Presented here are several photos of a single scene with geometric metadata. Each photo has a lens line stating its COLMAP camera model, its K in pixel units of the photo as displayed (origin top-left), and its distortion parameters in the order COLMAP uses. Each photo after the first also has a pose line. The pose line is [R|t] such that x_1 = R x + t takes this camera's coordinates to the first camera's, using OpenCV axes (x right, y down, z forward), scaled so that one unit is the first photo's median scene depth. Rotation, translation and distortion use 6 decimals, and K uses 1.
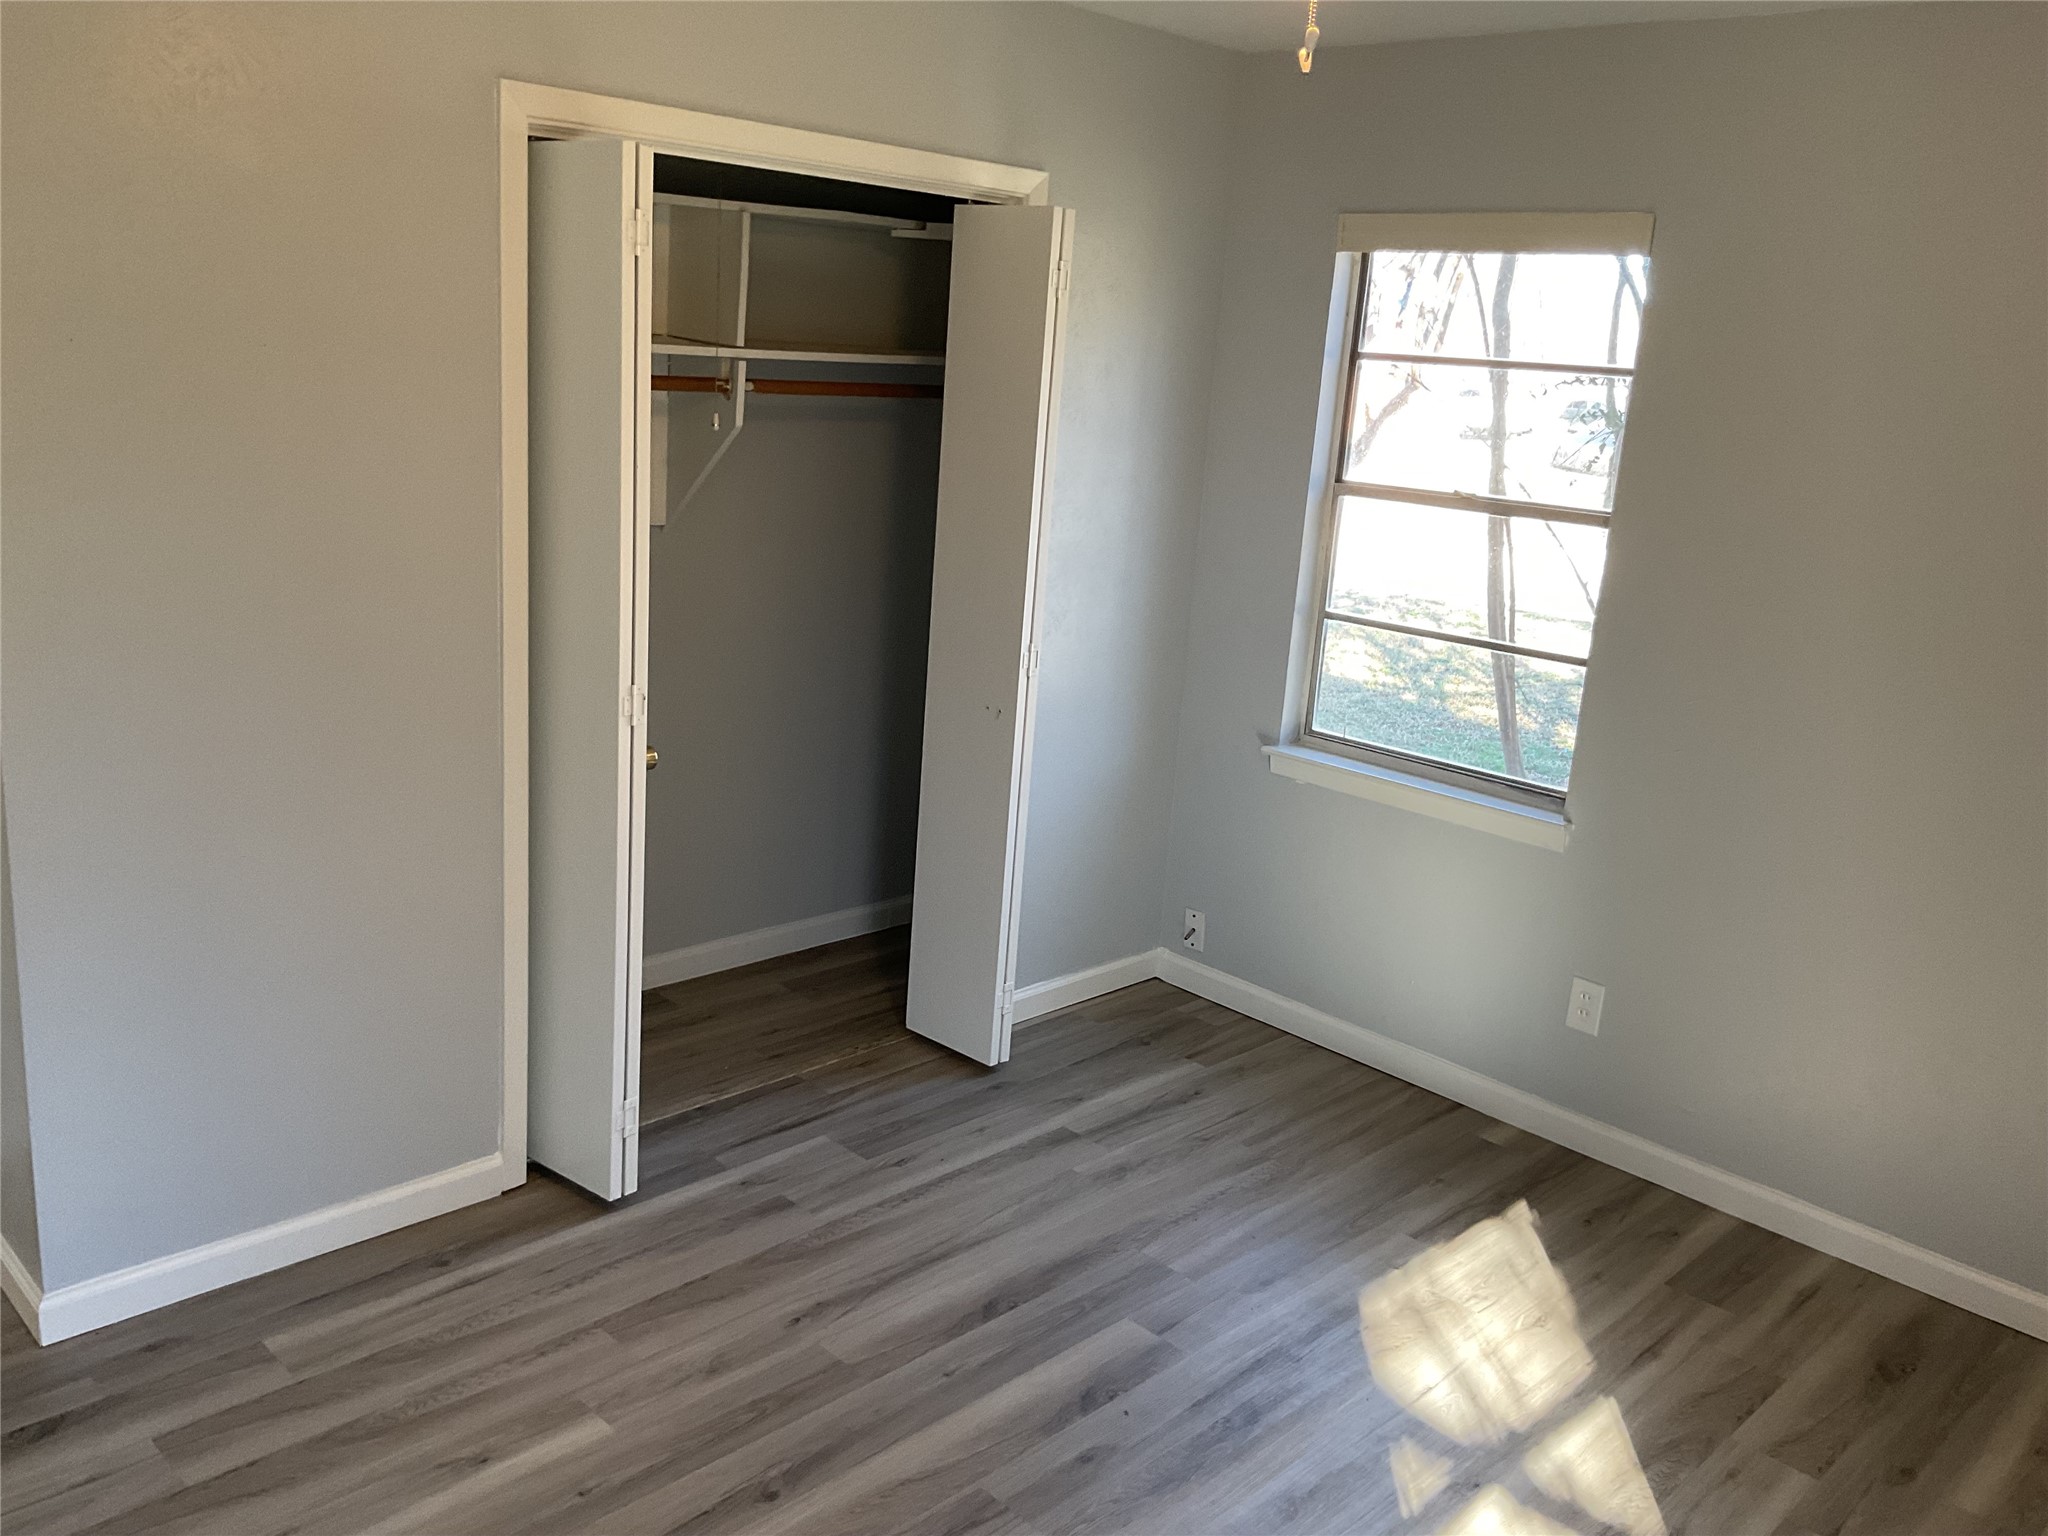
lens RADIAL K [[1693.0, 0, 1014.4], [0, 1693.0, 766.3], [0, 0, 1]] dist [0.101022, -0.209272]
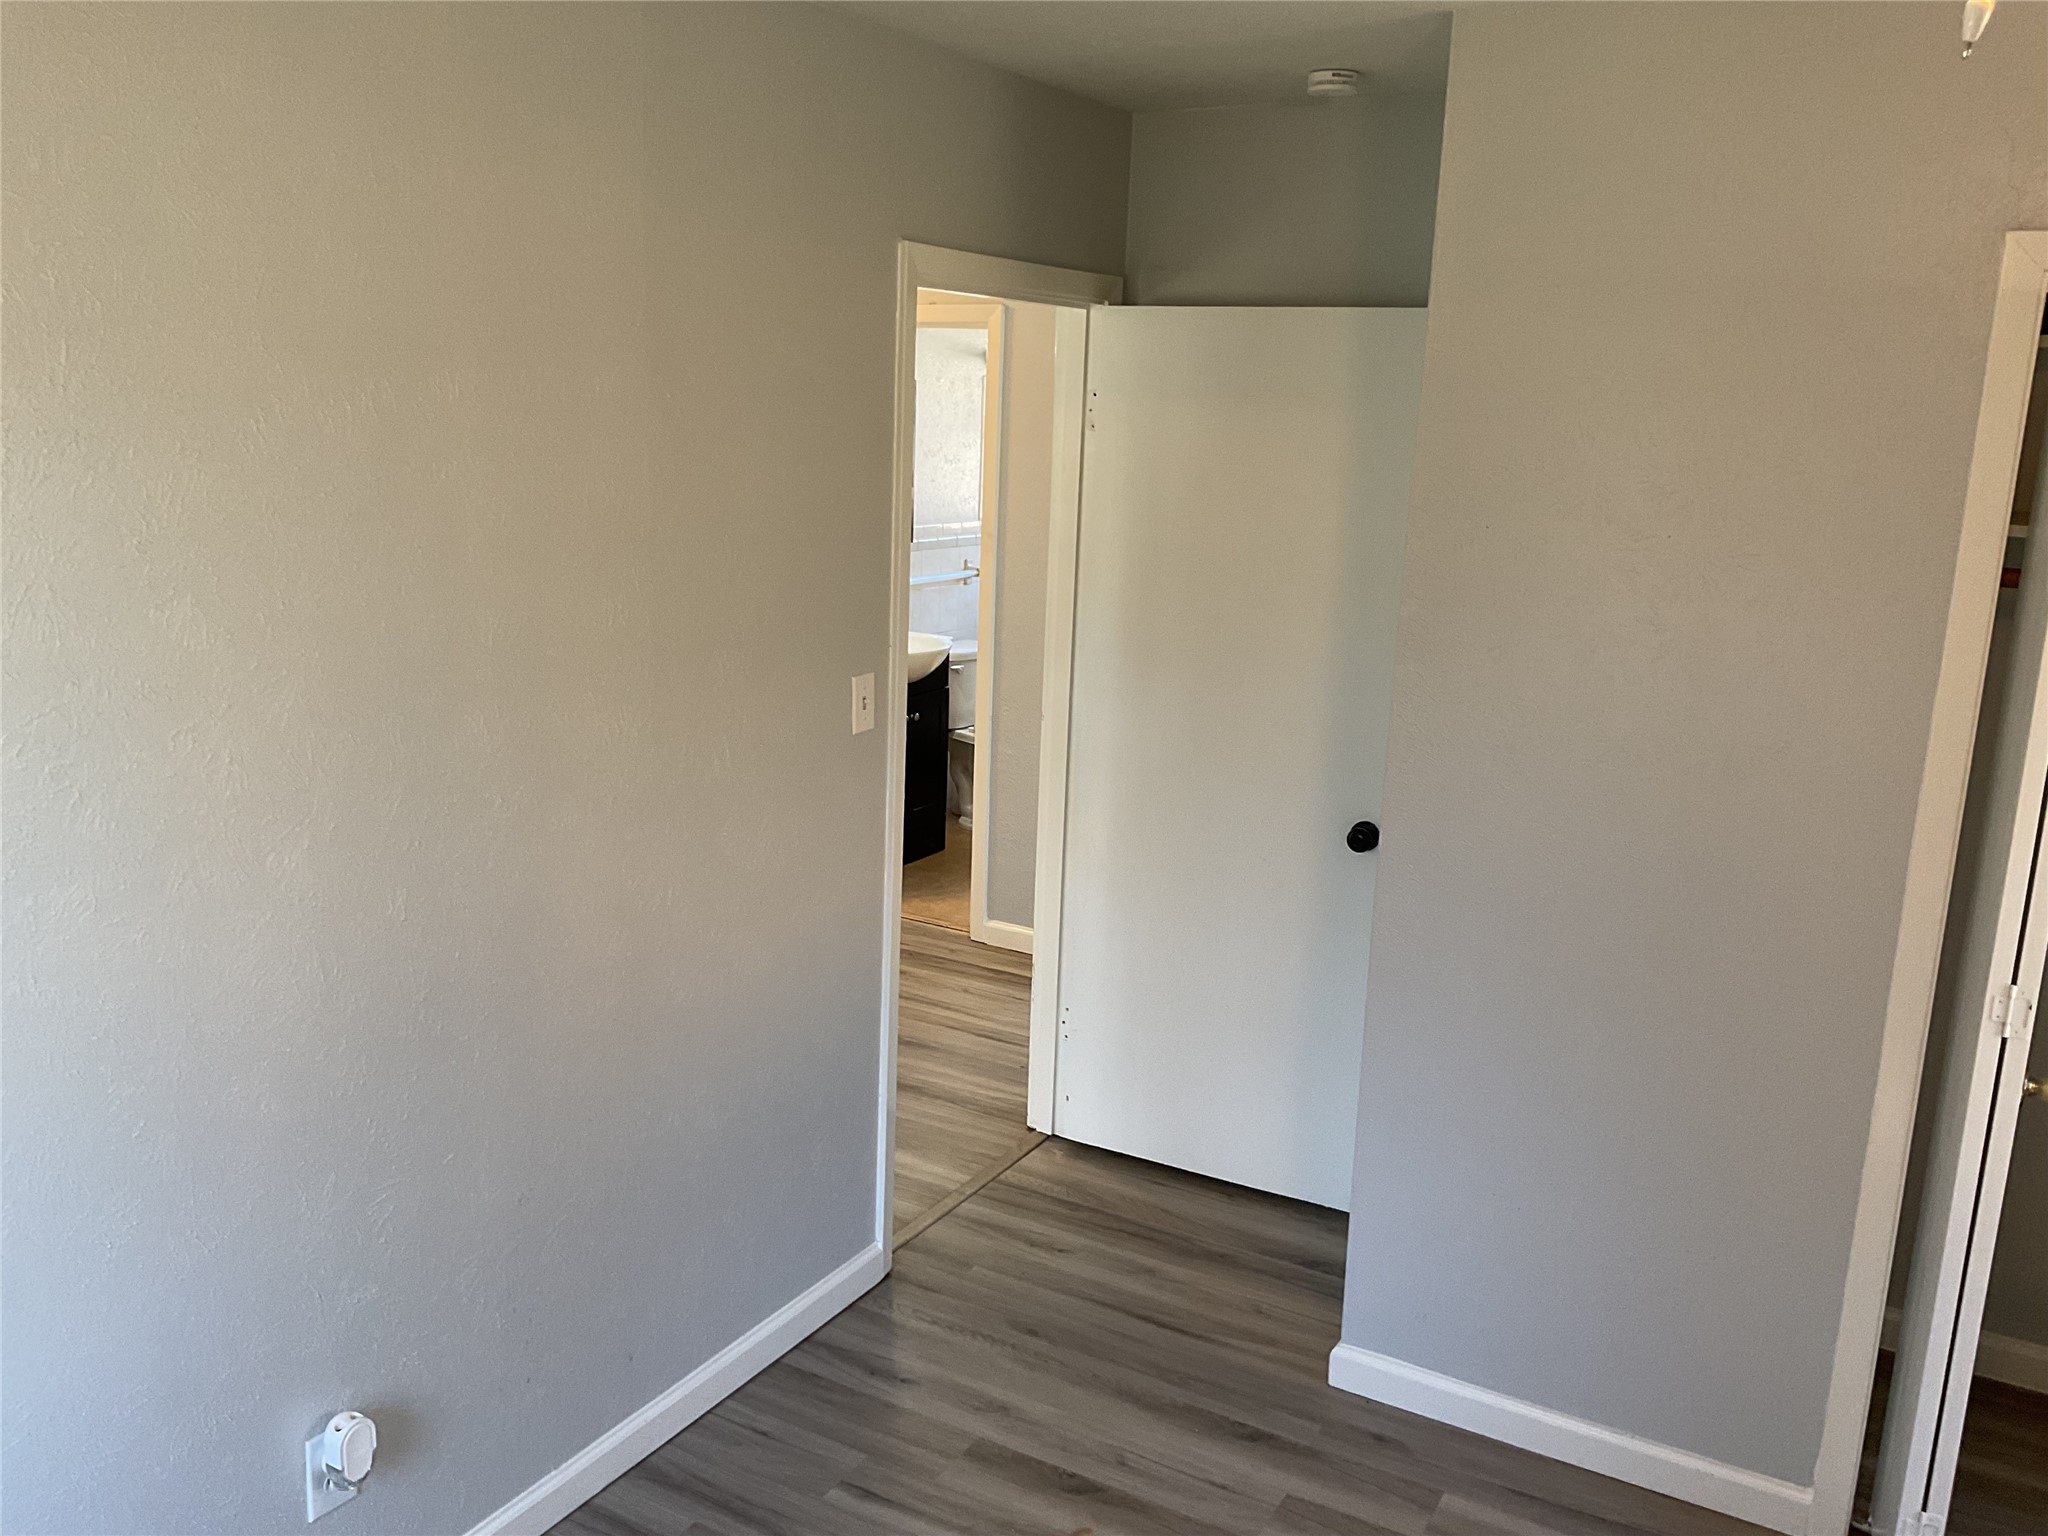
lens RADIAL K [[1693.0, 0, 1014.4], [0, 1693.0, 766.3], [0, 0, 1]] dist [0.101022, -0.209272]
pose [[0.251843, 0.148363, -0.956328, 0.408144], [-0.261826, 0.961772, 0.080257, -0.093694], [0.931677, 0.230180, 0.281061, 0.383562]]
